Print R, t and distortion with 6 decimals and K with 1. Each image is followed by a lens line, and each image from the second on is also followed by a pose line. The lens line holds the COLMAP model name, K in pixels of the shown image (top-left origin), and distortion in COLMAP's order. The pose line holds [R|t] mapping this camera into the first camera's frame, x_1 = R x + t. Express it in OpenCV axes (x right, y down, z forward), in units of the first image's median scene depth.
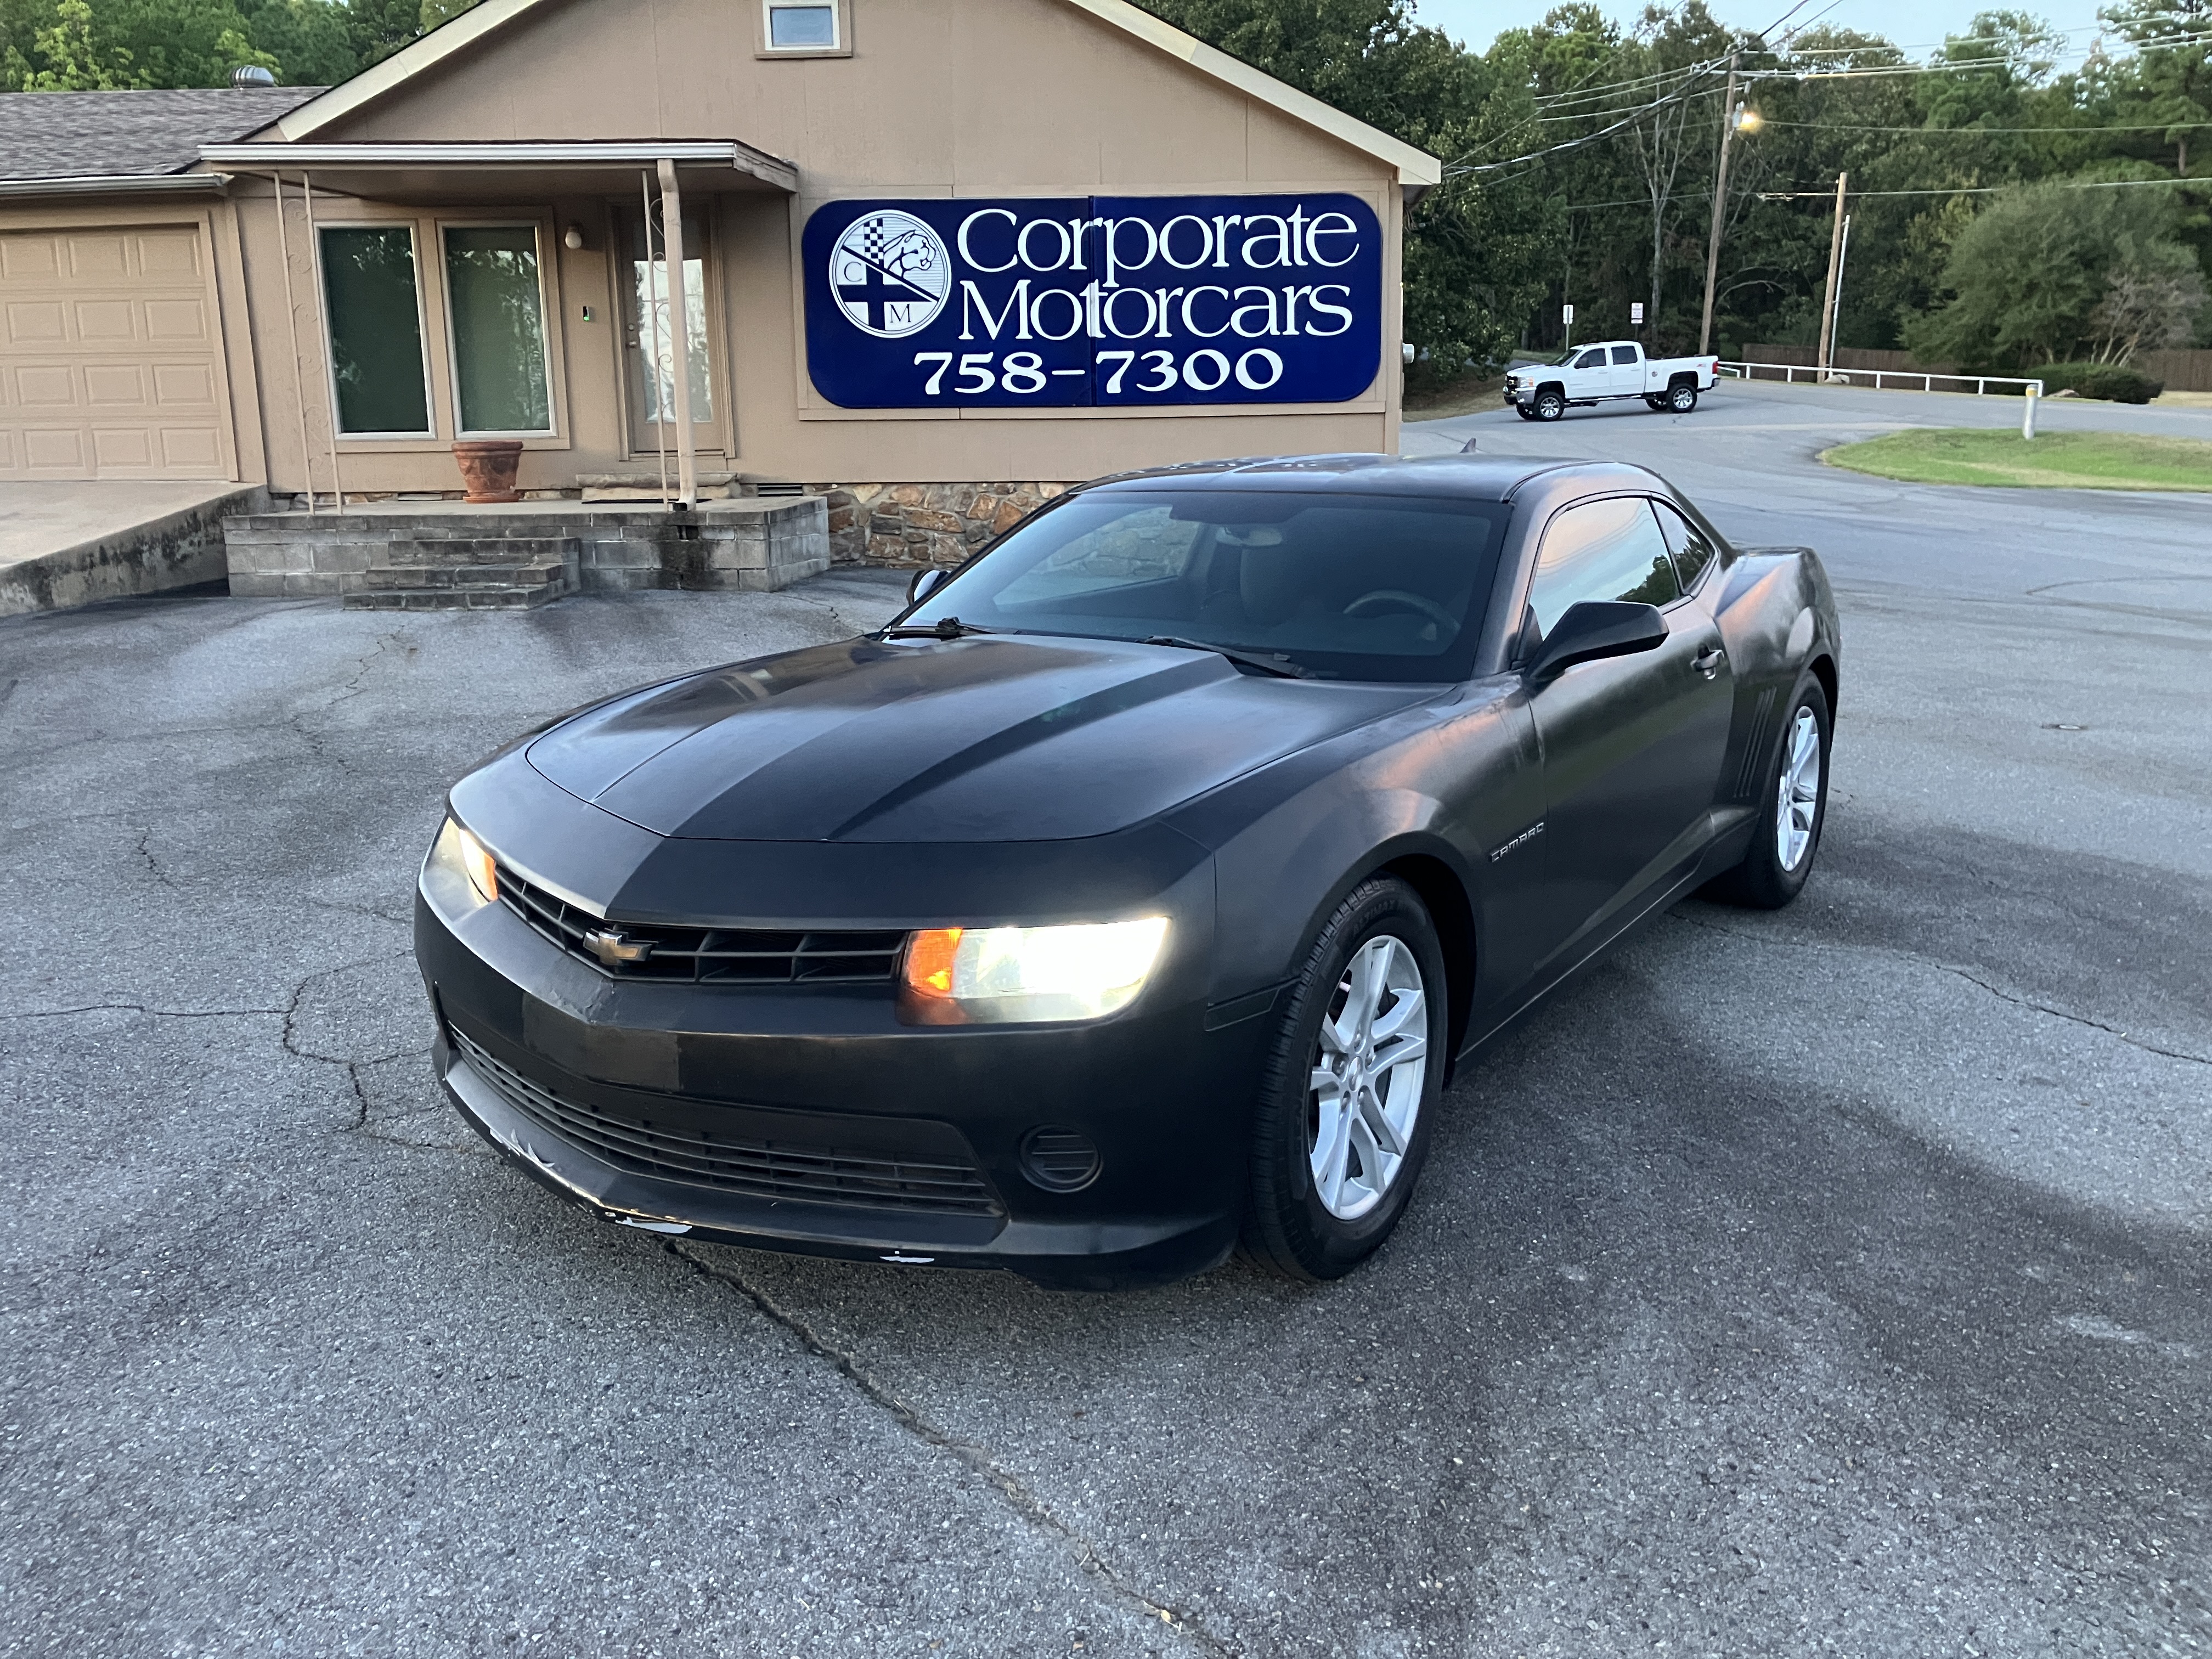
lens RADIAL K [[1796.7, 0, 1119.1], [0, 1796.7, 836.3], [0, 0, 1]] dist [0.013139, -0.009734]
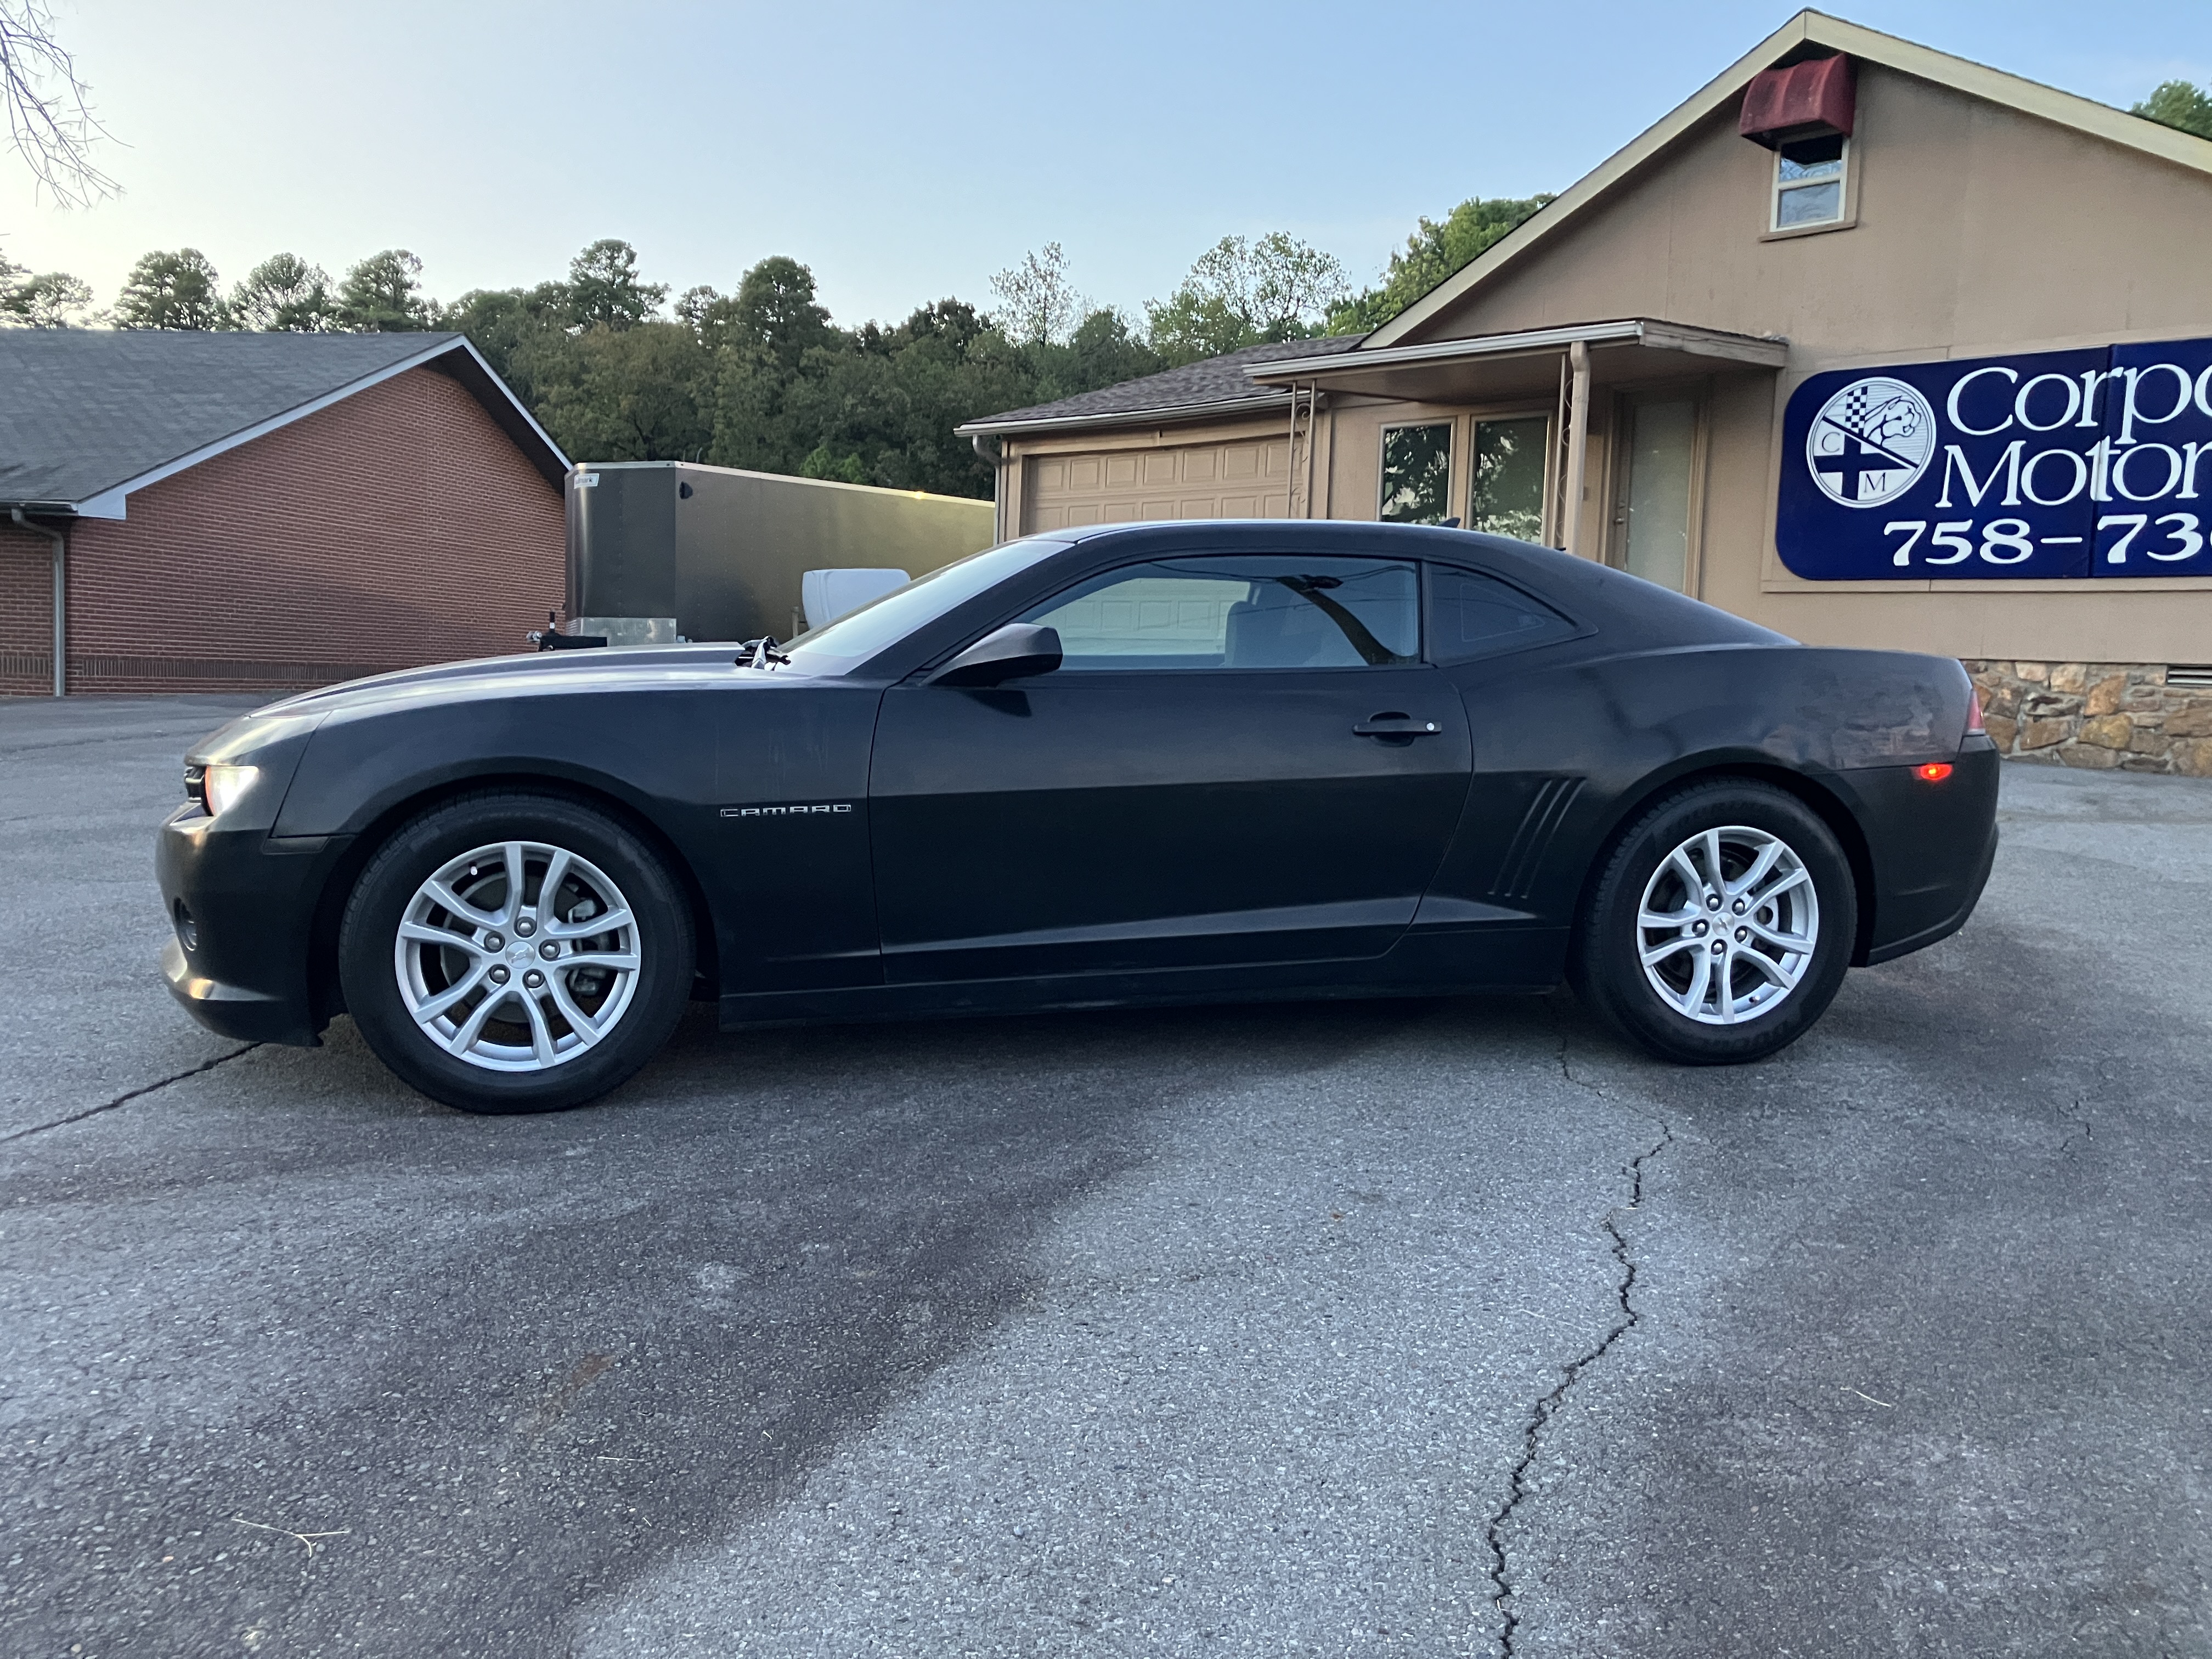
lens RADIAL K [[1796.7, 0, 1128.6], [0, 1796.7, 836.4], [0, 0, 1]] dist [0.013139, -0.009734]
pose [[0.734350, 0.097841, -0.671682, 0.245982], [-0.175114, 0.983367, -0.048209, 0.007639], [0.655793, 0.153023, 0.739269, 0.068810]]
